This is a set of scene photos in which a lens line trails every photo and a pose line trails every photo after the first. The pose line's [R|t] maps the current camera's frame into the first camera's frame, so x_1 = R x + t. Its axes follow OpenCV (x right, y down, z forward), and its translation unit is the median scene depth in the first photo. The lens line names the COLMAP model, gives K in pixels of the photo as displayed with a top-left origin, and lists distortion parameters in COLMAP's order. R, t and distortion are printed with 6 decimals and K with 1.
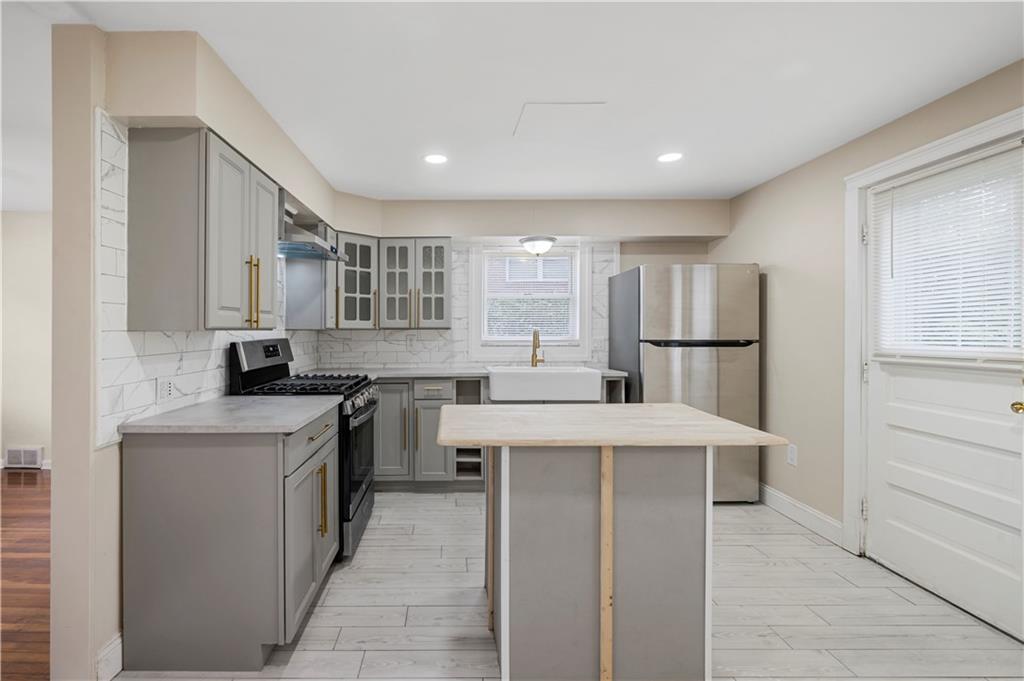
lens RADIAL K [[448.6, 0, 460.7], [0, 448.6, 331.9], [0, 0, 1]] dist [0.001157, 0.000066]
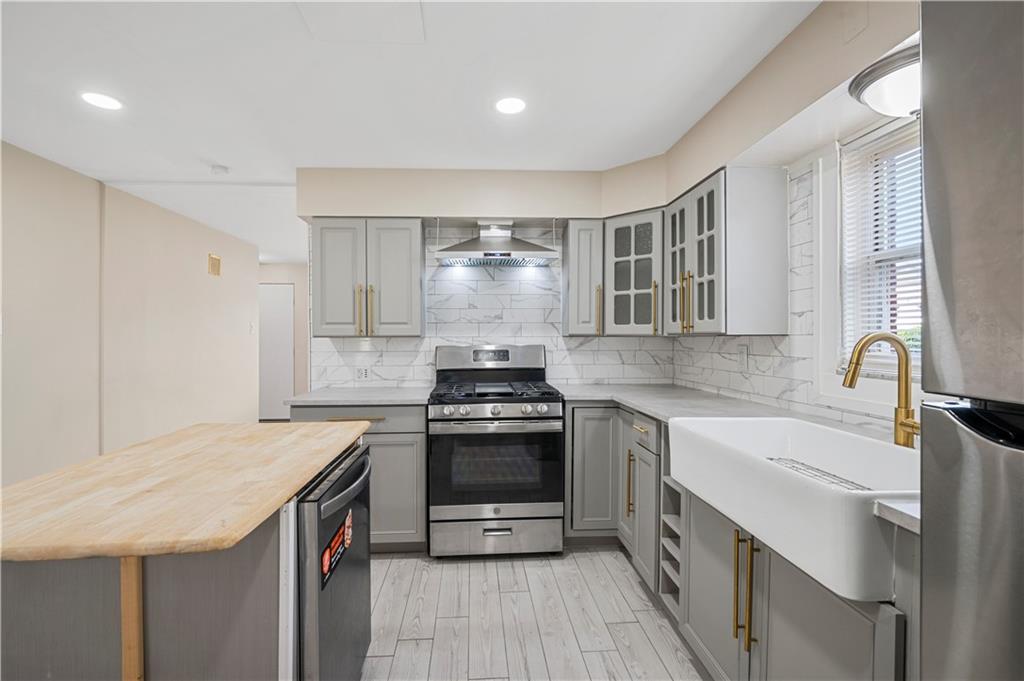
lens RADIAL K [[448.6, 0, 492.8], [0, 448.6, 335.9], [0, 0, 1]] dist [0.001157, 0.000066]
pose [[0.062397, -0.000096, -0.998051, 0.518399], [-0.003099, 0.999995, -0.000289, -0.004564], [0.998047, 0.003111, 0.062396, 0.702762]]
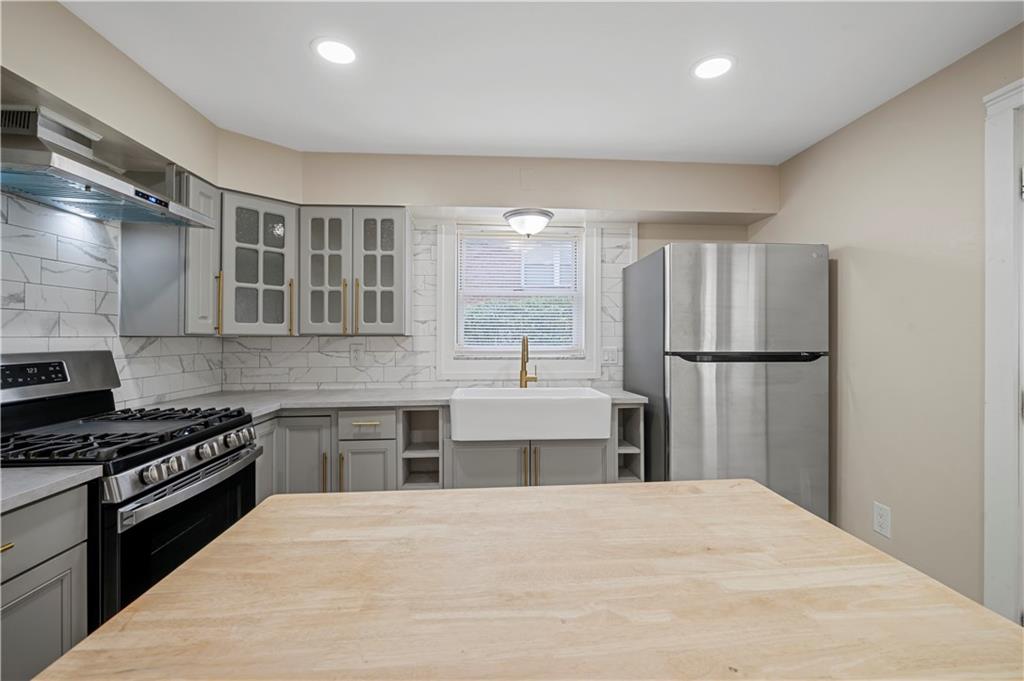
lens RADIAL K [[448.6, 0, 511.9], [0, 448.6, 336.2], [0, 0, 1]] dist [0.001157, 0.000066]
pose [[0.997897, 0.002057, 0.064782, 0.106311], [-0.001607, 0.999974, -0.006999, -0.001213], [-0.064794, 0.006880, 0.997875, 0.291282]]
